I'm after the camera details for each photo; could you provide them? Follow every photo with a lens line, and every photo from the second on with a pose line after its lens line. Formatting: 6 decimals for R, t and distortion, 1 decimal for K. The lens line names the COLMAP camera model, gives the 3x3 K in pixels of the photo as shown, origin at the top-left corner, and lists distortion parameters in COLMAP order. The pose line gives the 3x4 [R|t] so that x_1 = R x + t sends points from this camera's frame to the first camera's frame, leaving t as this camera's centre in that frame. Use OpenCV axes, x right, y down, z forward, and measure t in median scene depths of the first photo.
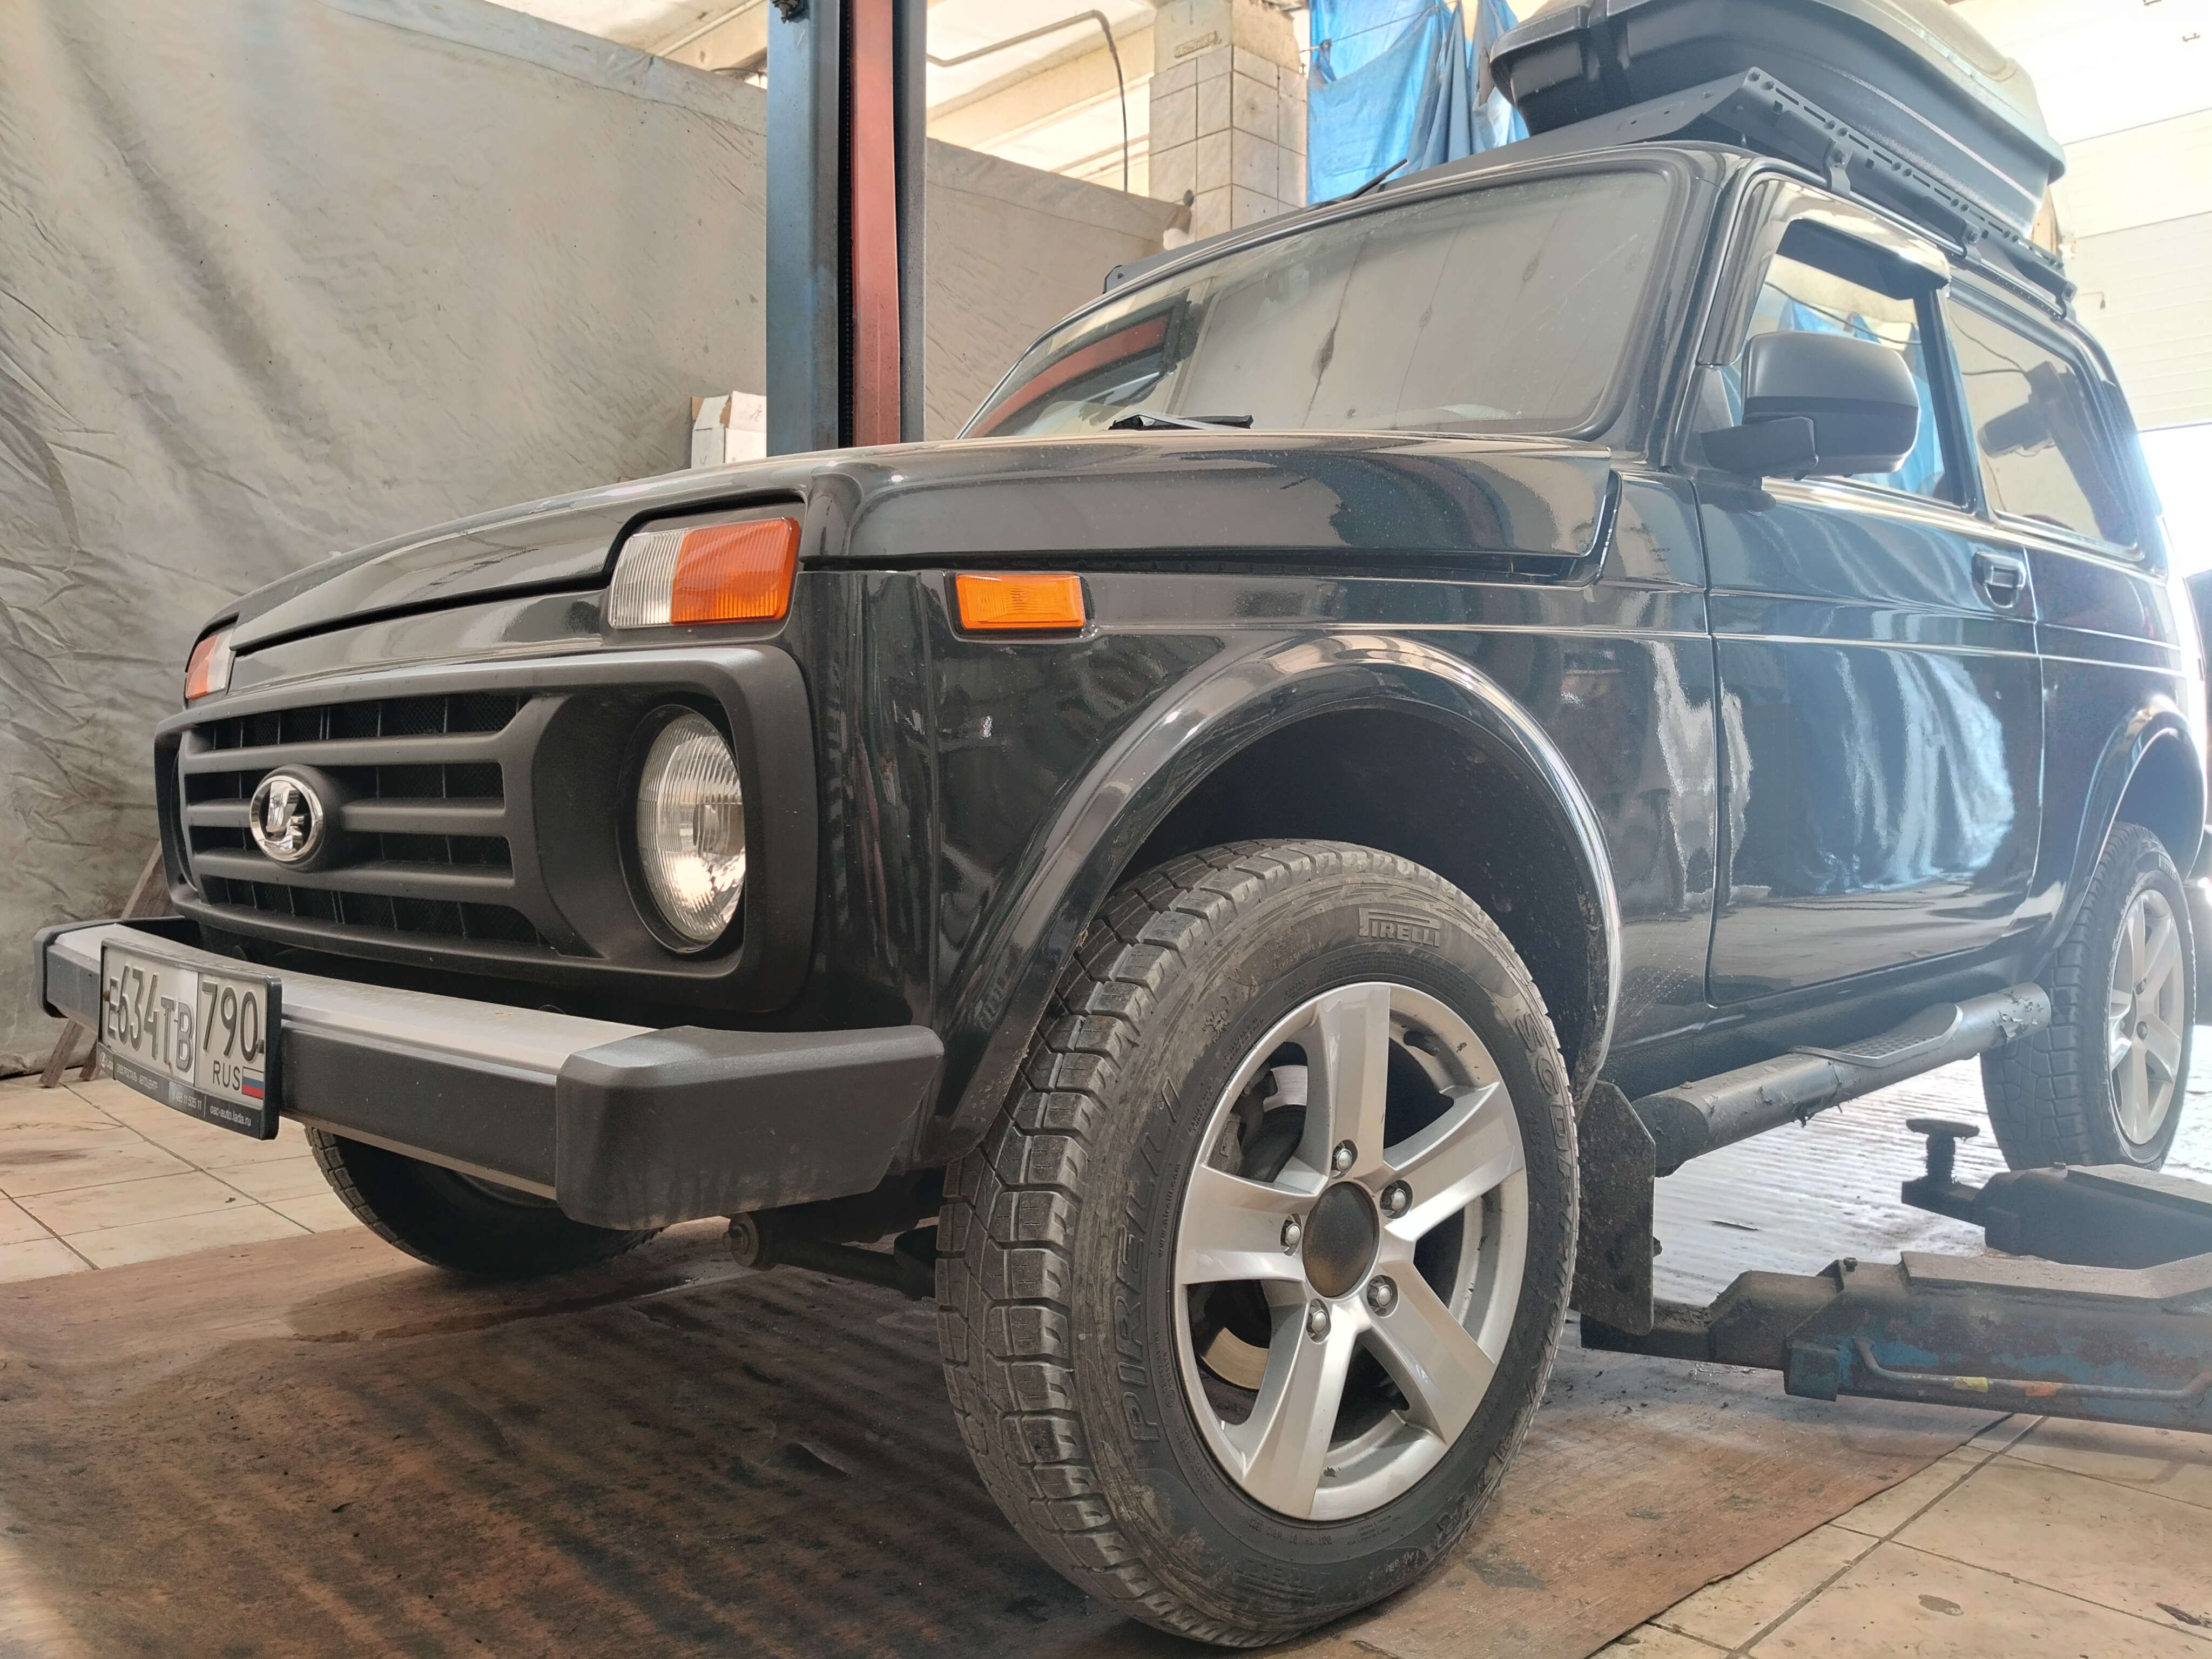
lens RADIAL K [[1765.1, 0, 1103.3], [0, 1765.1, 827.8], [0, 0, 1]] dist [-0.055920, -0.005024]
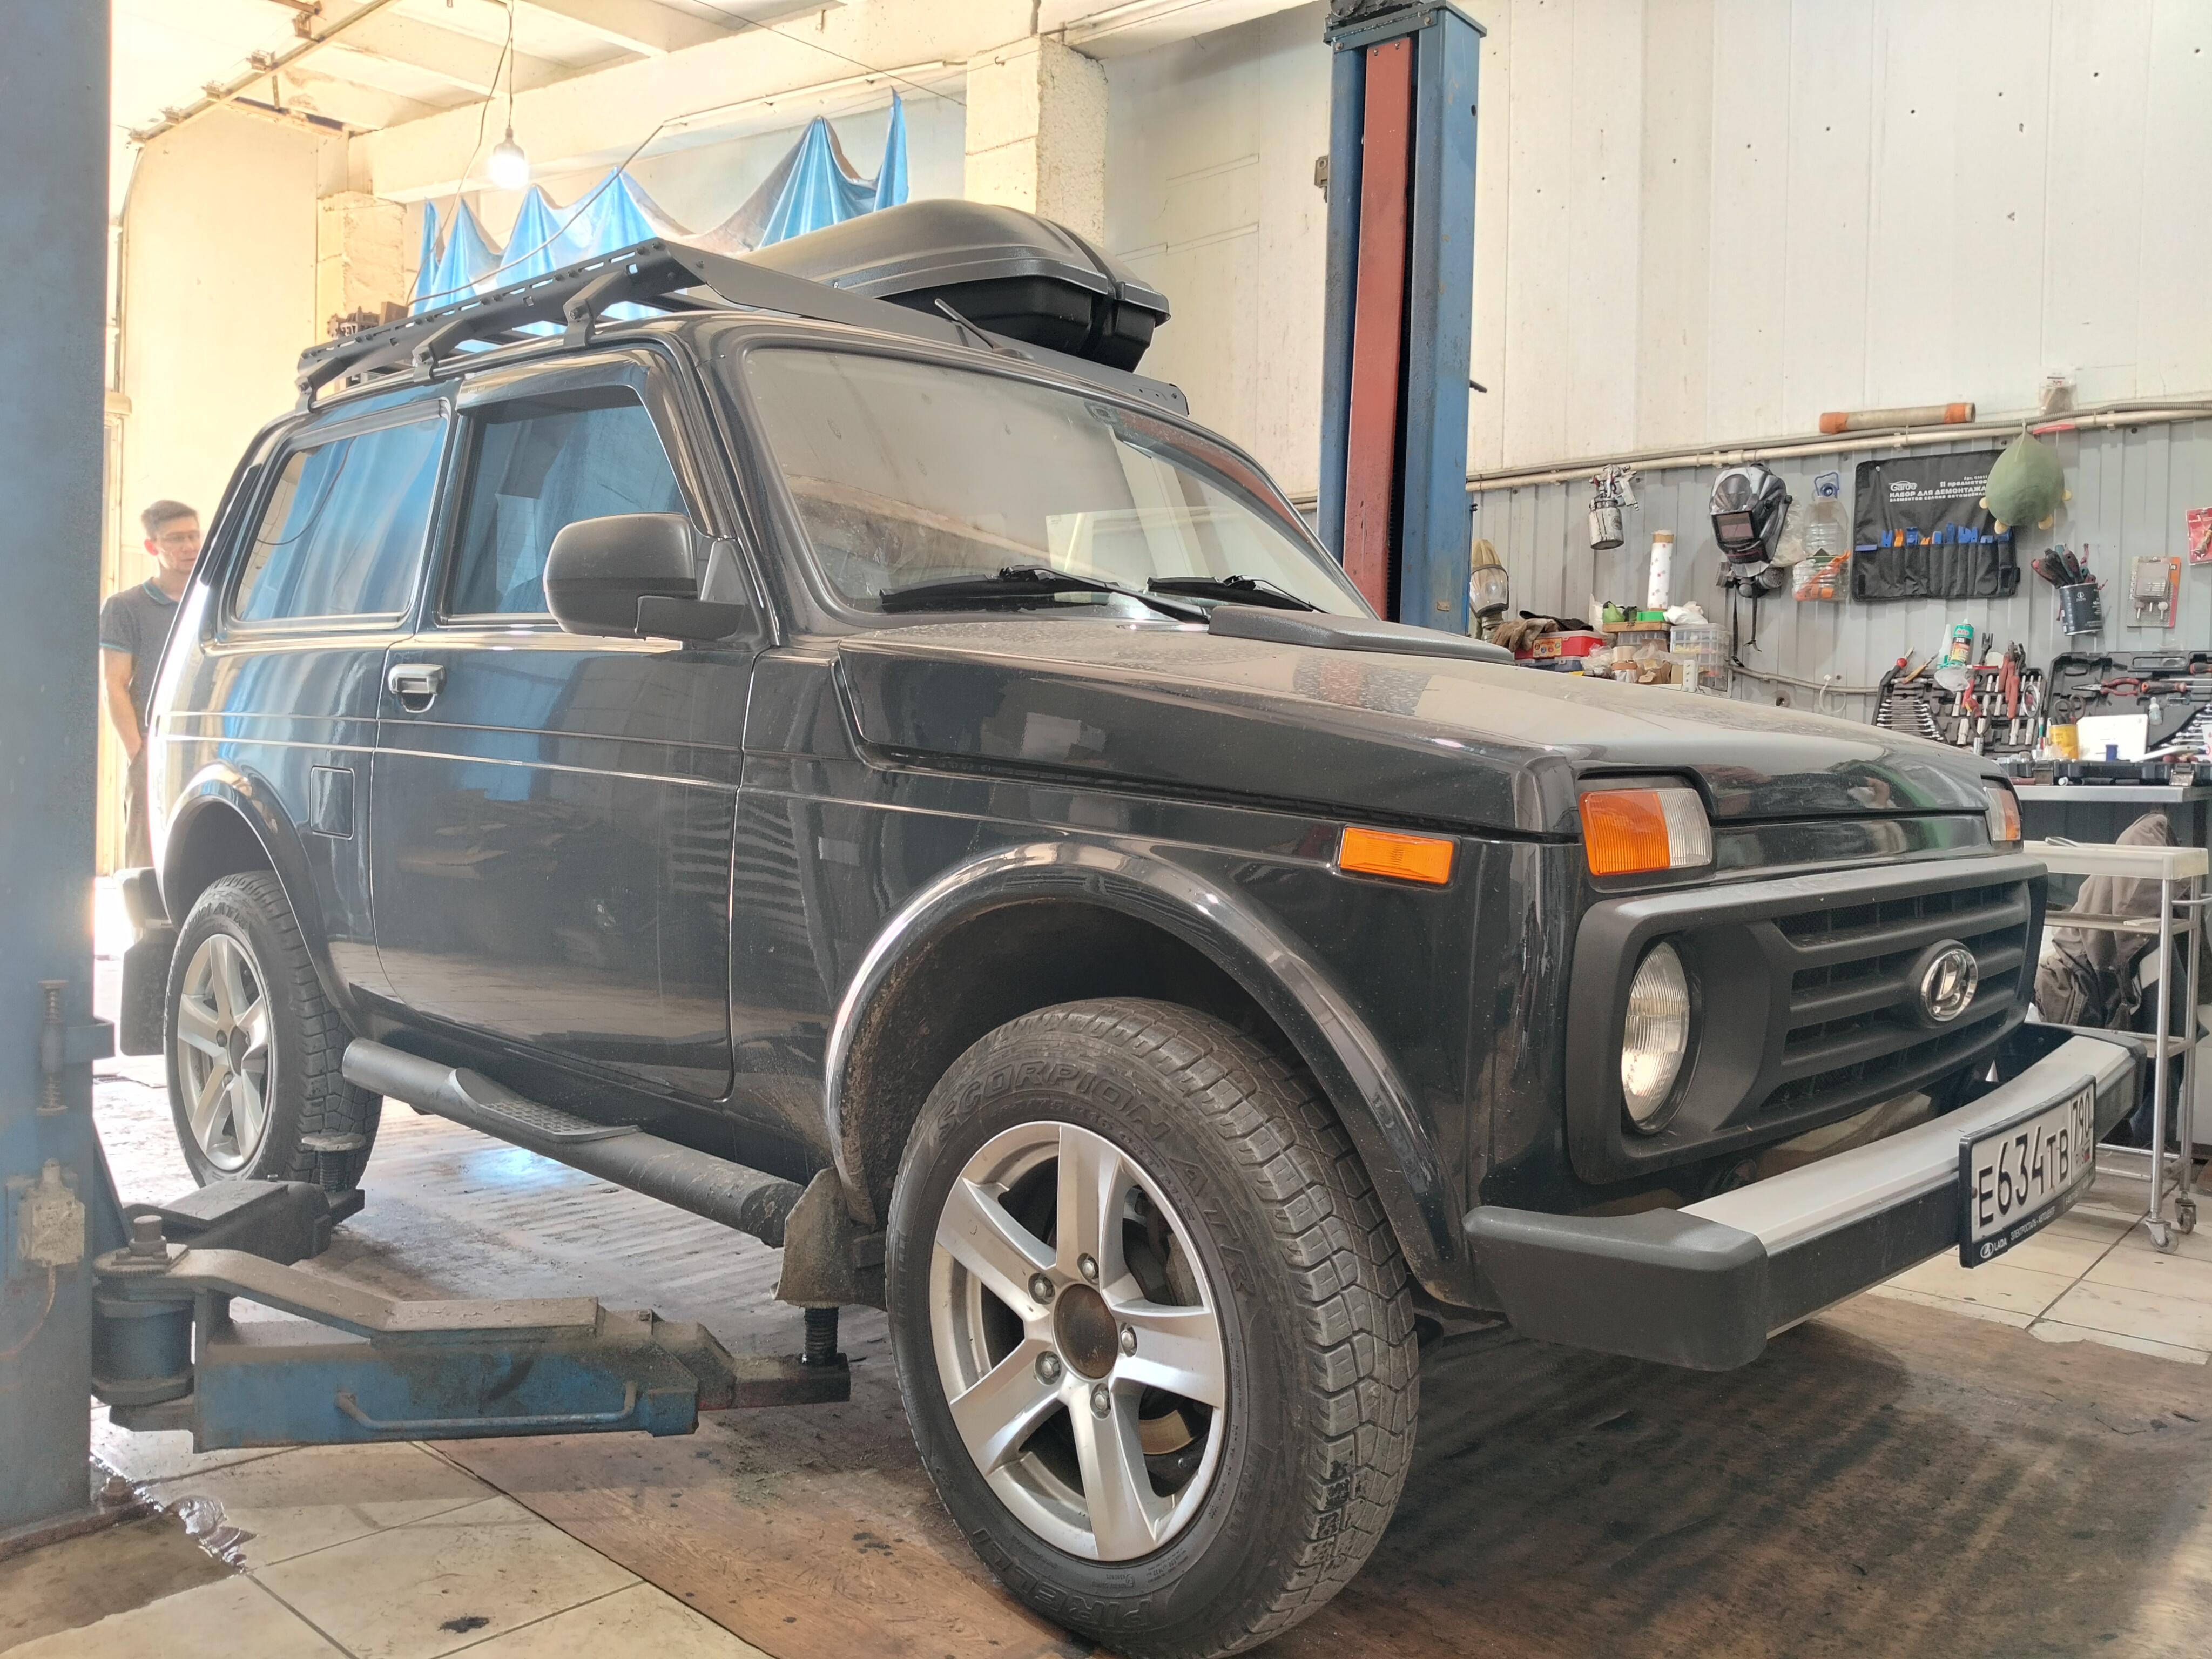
lens RADIAL K [[1765.1, 0, 1101.4], [0, 1765.1, 825.3], [0, 0, 1]] dist [-0.055920, -0.005024]
pose [[-0.071668, -0.050722, 0.996138, -1.513623], [0.005159, 0.998674, 0.051222, -0.170518], [-0.997415, 0.008810, -0.071312, 1.559671]]
